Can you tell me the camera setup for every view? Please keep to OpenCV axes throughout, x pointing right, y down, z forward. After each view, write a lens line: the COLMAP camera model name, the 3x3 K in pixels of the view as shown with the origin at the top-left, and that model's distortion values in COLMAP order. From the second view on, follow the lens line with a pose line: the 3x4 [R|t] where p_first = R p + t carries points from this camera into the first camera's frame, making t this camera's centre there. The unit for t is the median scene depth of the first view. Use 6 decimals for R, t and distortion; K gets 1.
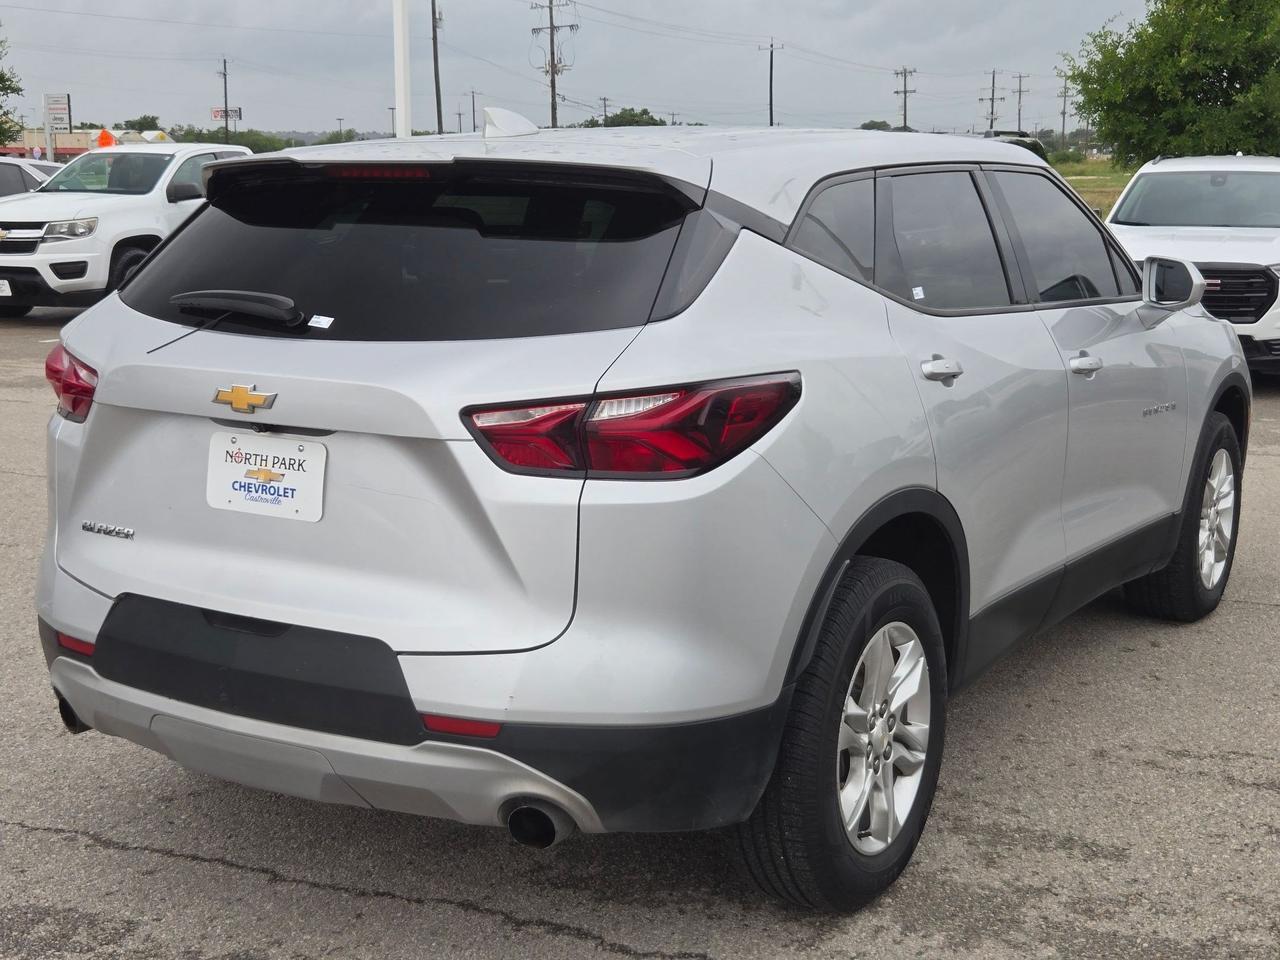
lens RADIAL K [[1858.2, 0, 640.5], [0, 1858.2, 479.3], [0, 0, 1]] dist [0.052832, 0.000000]
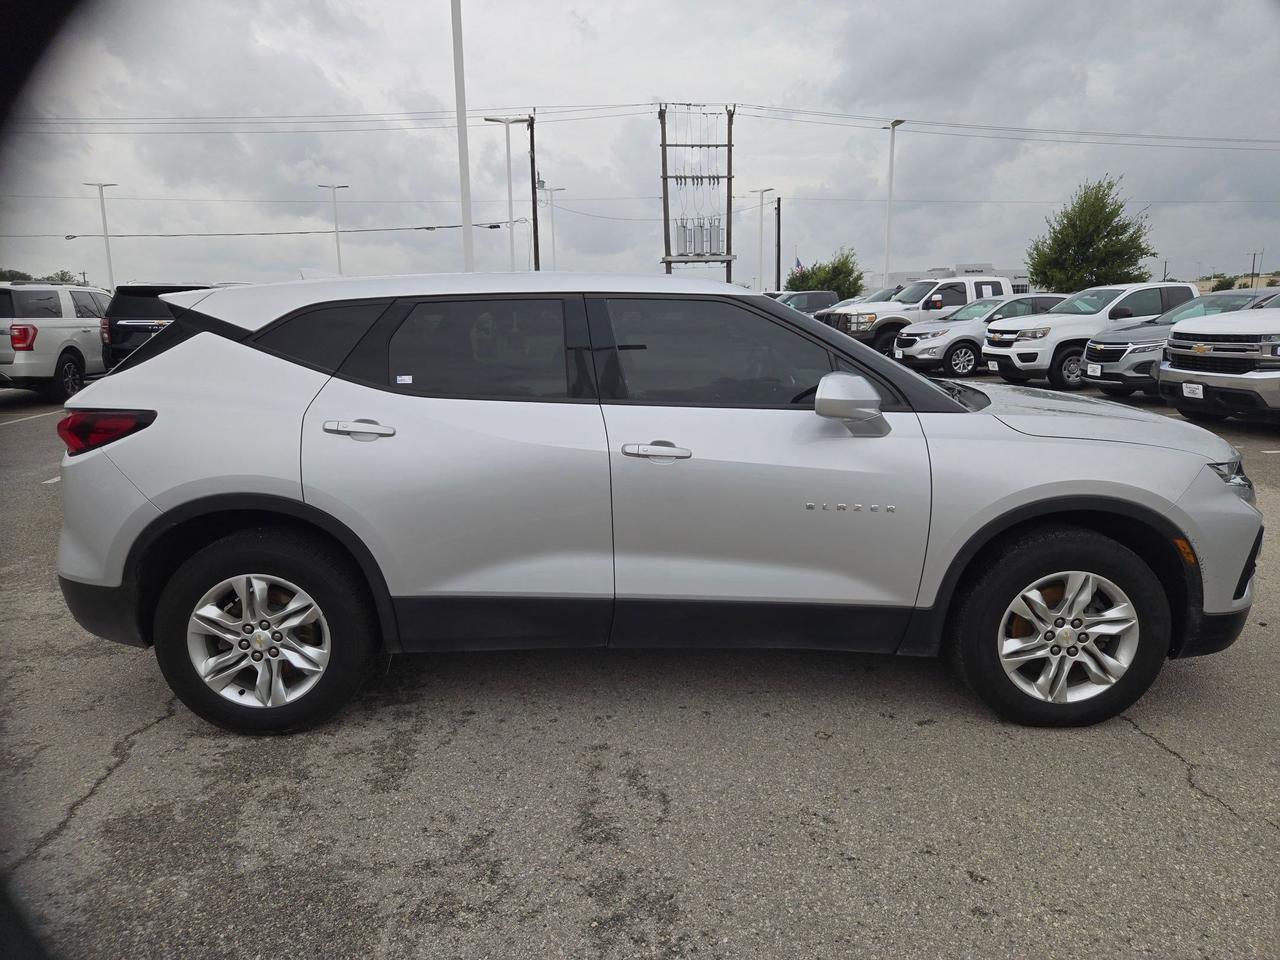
lens RADIAL K [[914.9, 0, 644.0], [0, 914.9, 482.1], [0, 0, 1]] dist [0.028383, -0.002159]
pose [[0.494795, 0.158199, -0.854489, 0.281032], [-0.134490, 0.985383, 0.104555, -0.037871], [0.858539, 0.063187, 0.508839, 0.251227]]
